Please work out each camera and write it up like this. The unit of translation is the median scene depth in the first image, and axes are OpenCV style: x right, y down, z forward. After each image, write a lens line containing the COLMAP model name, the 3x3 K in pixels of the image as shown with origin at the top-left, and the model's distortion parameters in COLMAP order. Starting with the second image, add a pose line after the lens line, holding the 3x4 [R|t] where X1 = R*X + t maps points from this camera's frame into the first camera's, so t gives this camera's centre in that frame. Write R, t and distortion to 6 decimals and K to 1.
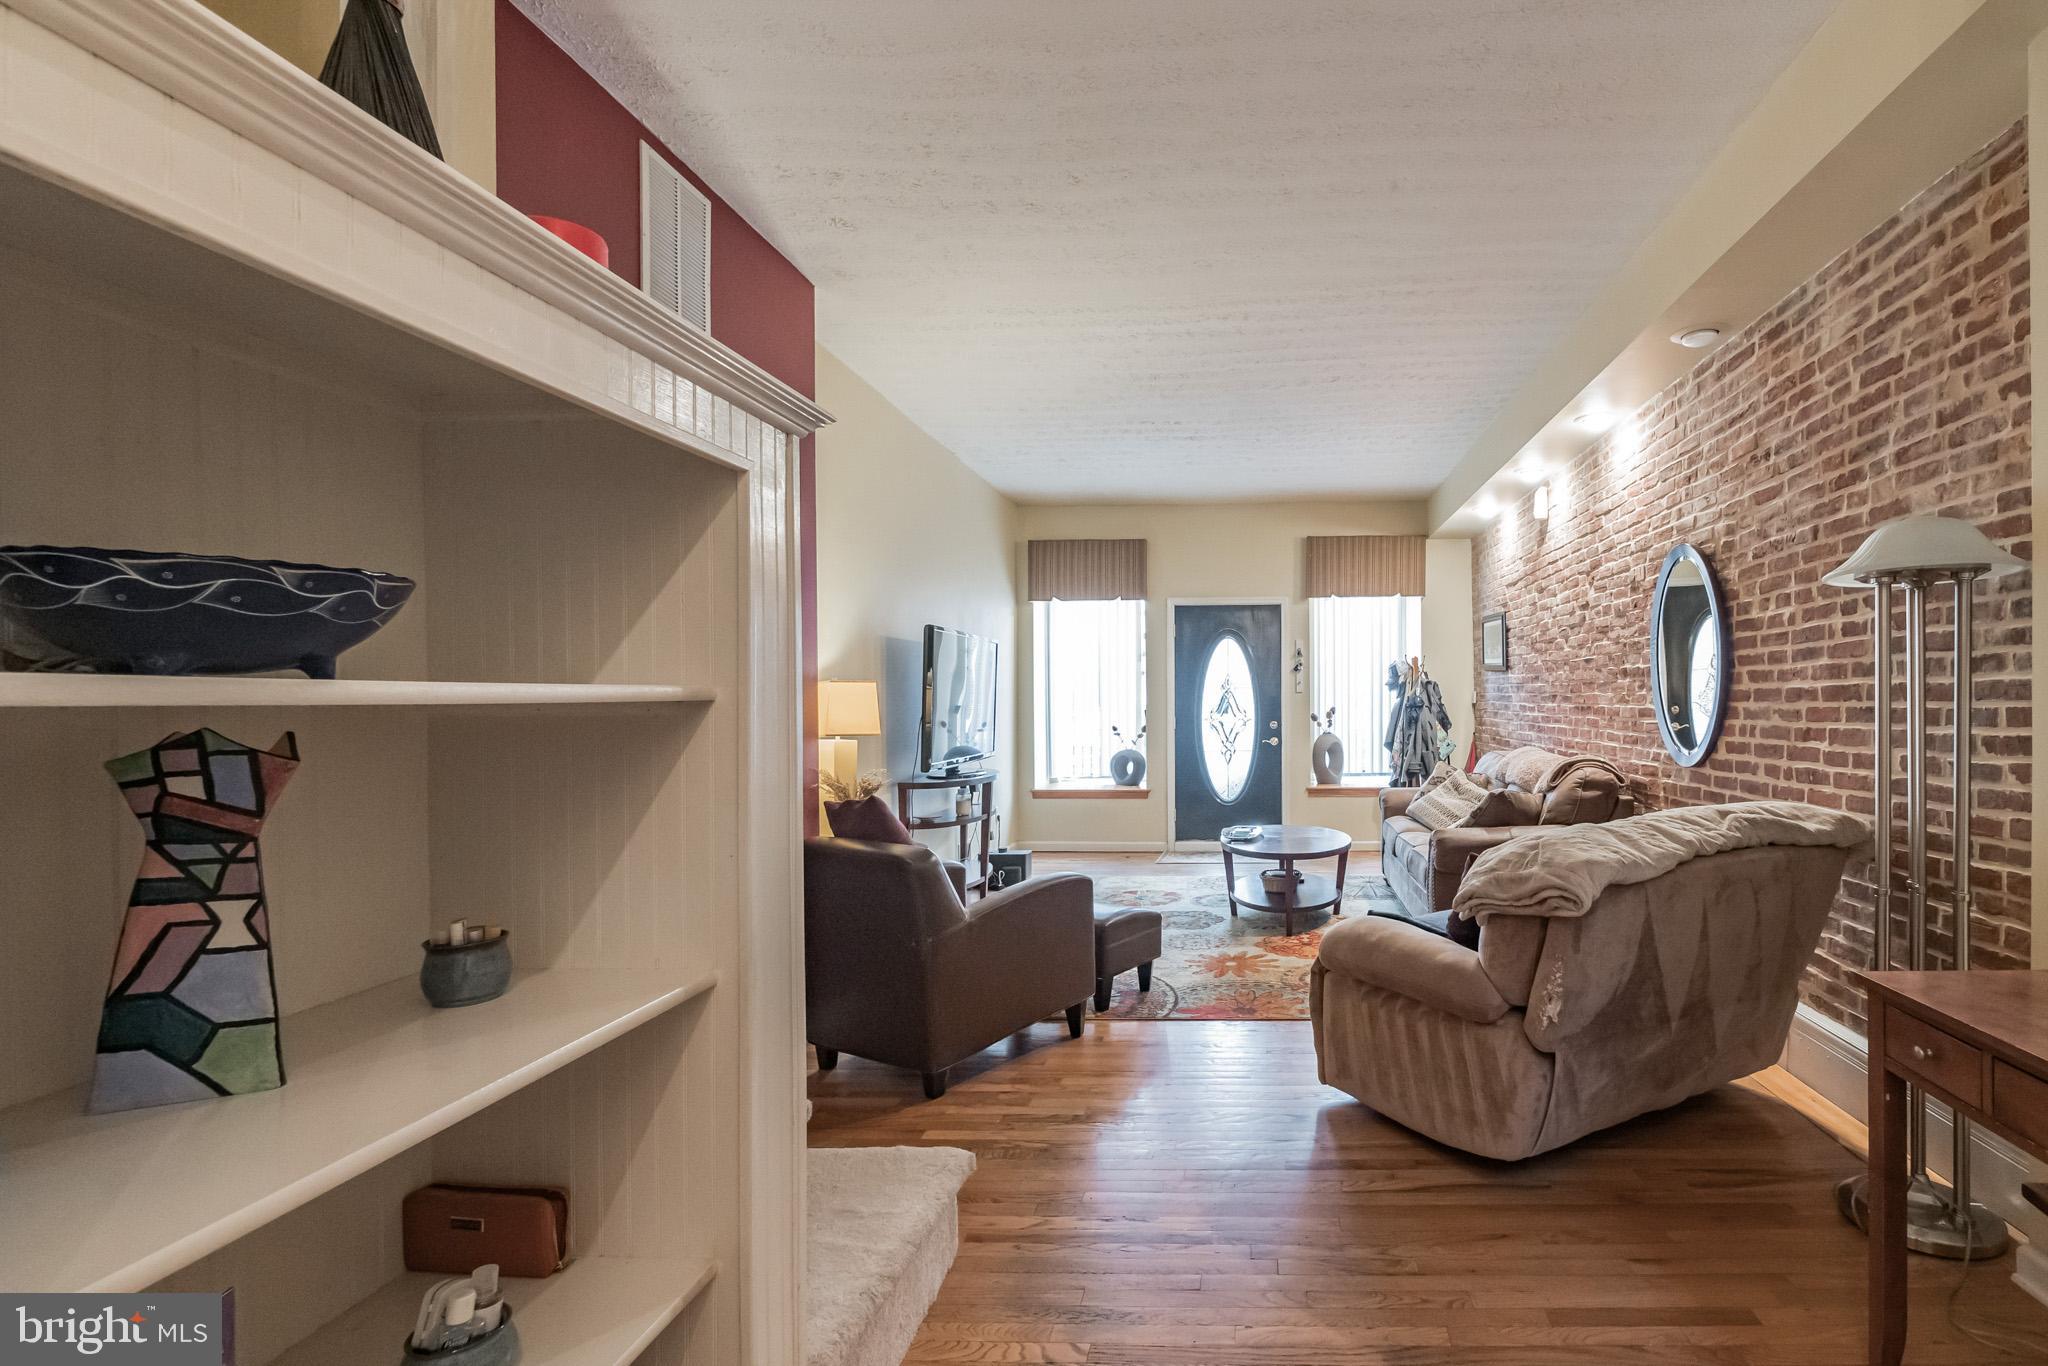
lens RADIAL K [[912.9, 0, 1177.7], [0, 912.9, 682.5], [0, 0, 1]] dist [0.000298, 0.000149]
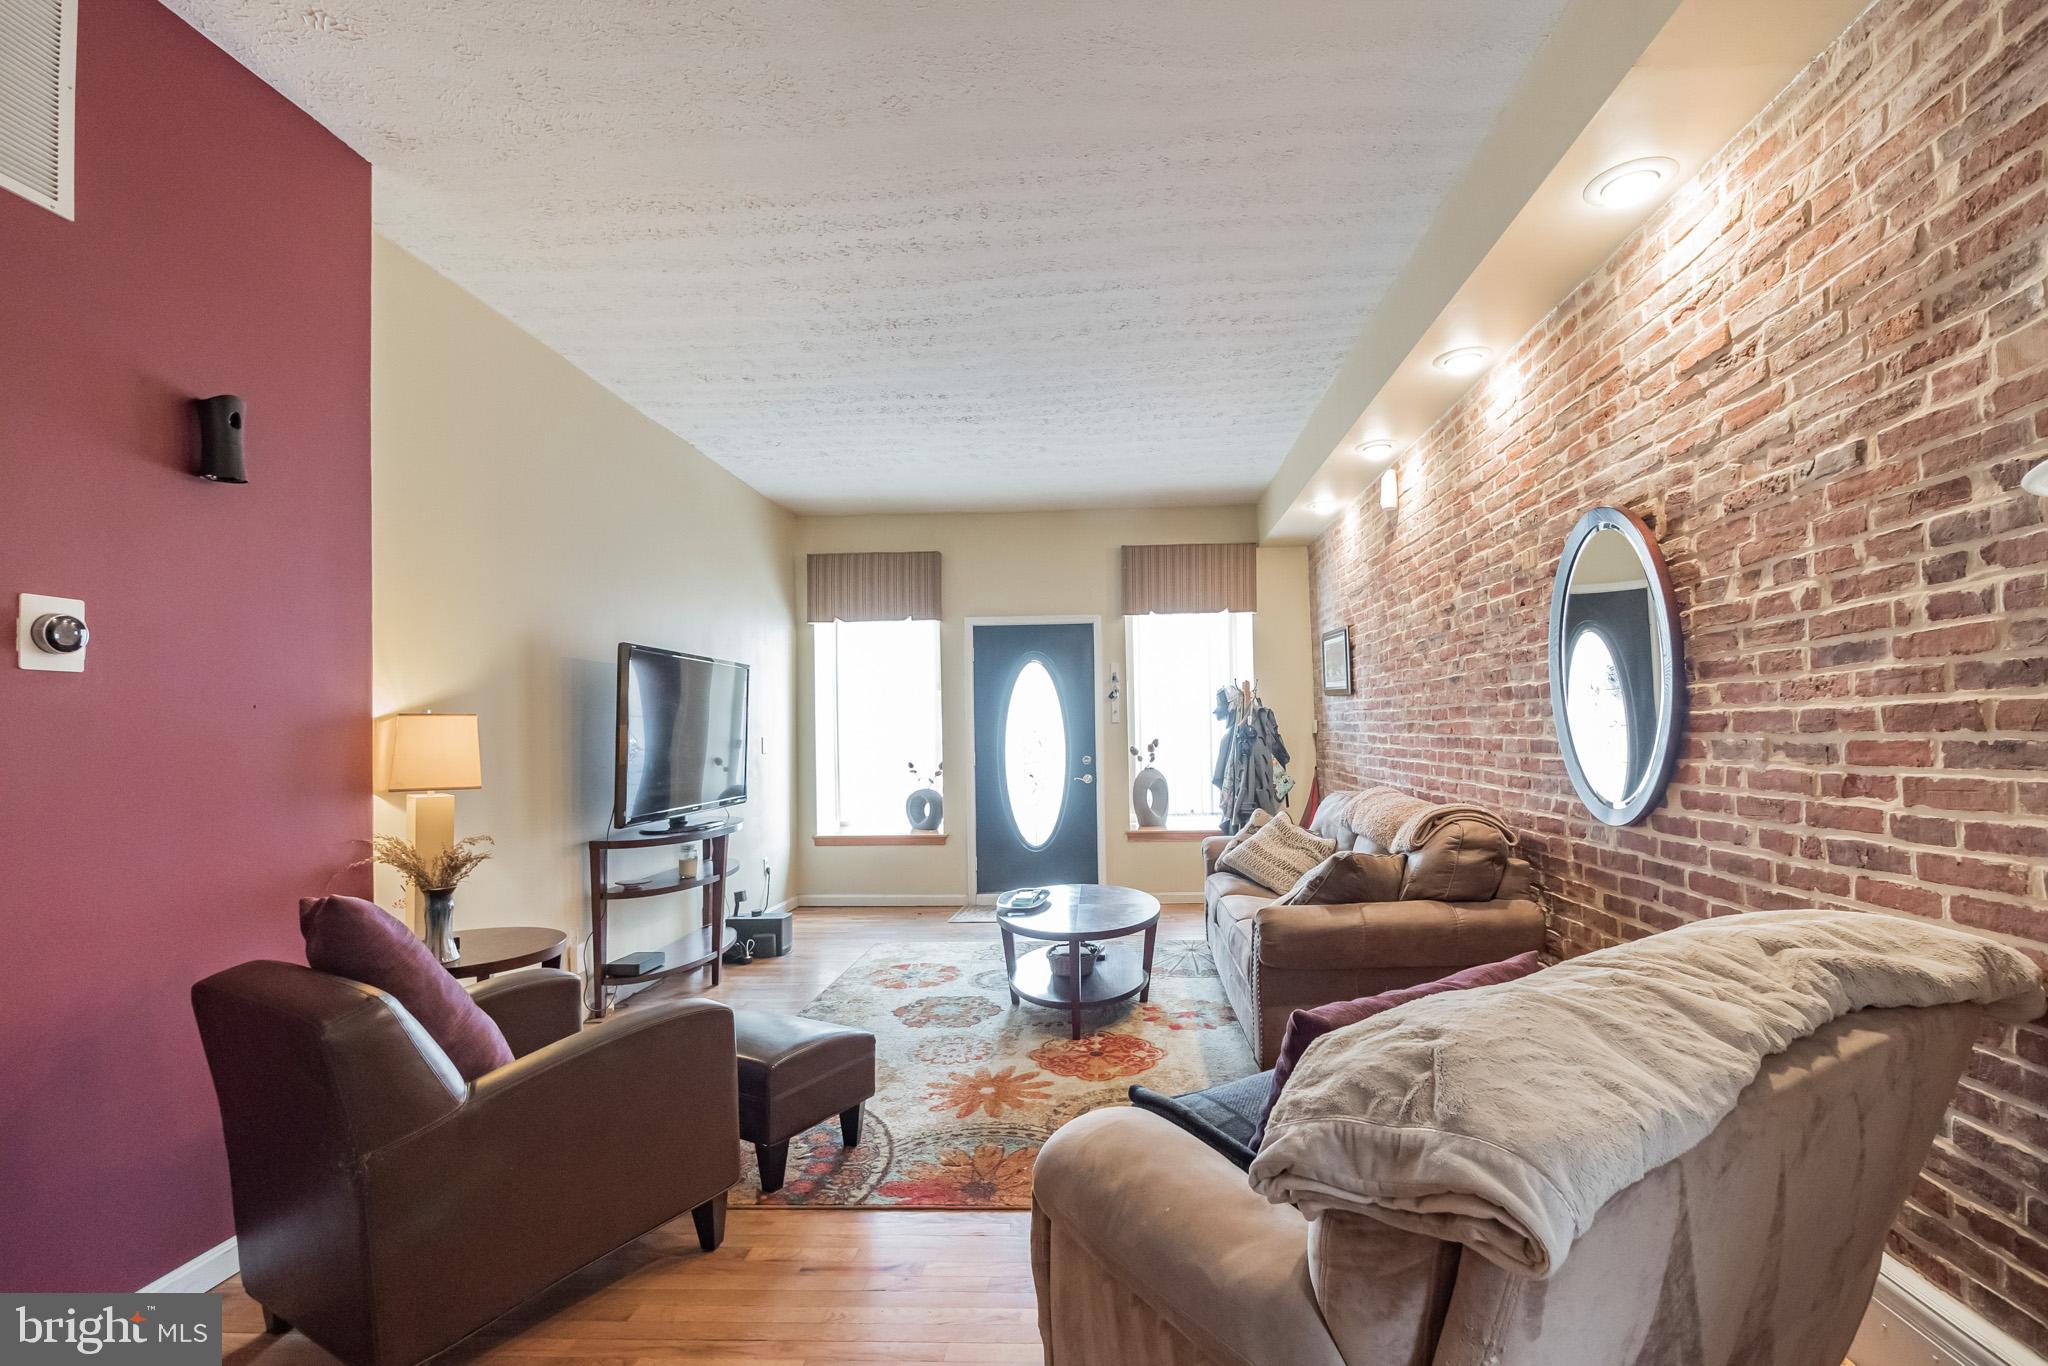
lens RADIAL K [[873.9, 0, 1024.0], [0, 873.9, 683.0], [0, 0, 1]] dist [-0.009260, 0.004452]
pose [[0.999874, -0.009897, -0.012424, 0.097063], [0.009459, 0.999348, -0.034851, 0.002187], [0.012761, 0.034729, 0.999315, 0.271936]]
